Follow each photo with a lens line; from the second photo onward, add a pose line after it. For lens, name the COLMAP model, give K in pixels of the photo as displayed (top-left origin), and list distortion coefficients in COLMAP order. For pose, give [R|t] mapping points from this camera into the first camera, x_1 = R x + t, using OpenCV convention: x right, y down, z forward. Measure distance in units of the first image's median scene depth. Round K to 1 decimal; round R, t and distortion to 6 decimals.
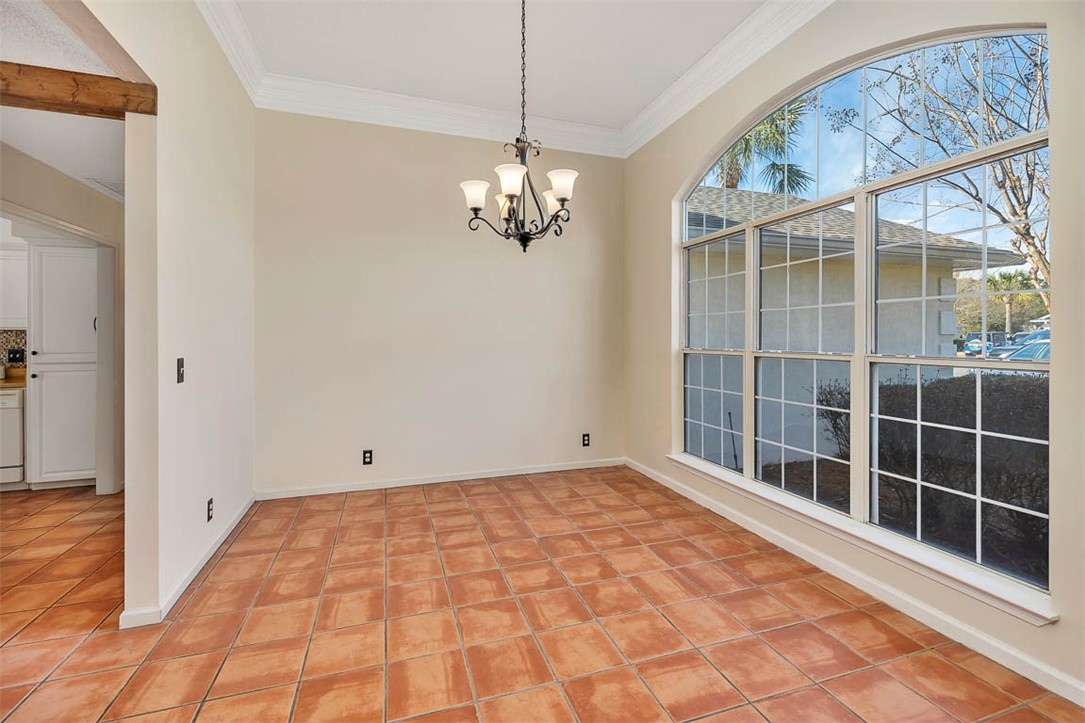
lens RADIAL K [[464.7, 0, 541.2], [0, 464.7, 340.4], [0, 0, 1]] dist [0.003420, 0.000387]
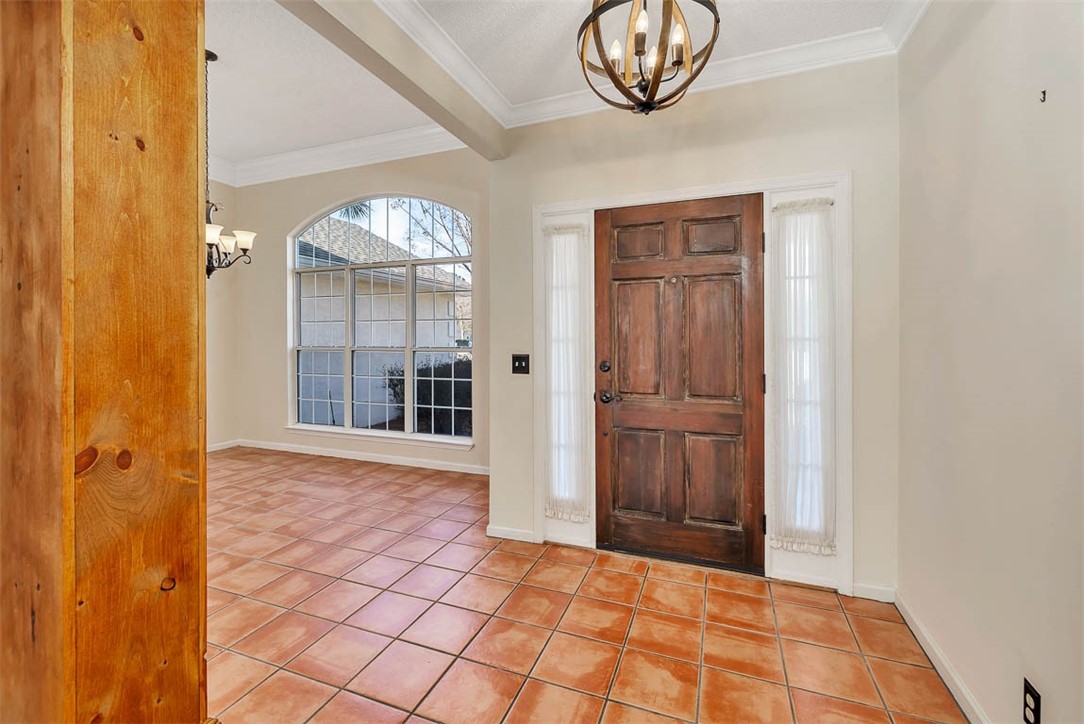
lens RADIAL K [[472.9, 0, 540.1], [0, 472.9, 346.0], [0, 0, 1]] dist [0.008466, -0.000438]
pose [[0.636082, -0.010863, 0.771545, -0.509661], [0.002123, 0.999922, 0.012328, 0.000628], [-0.771618, -0.006203, 0.636056, -0.706264]]
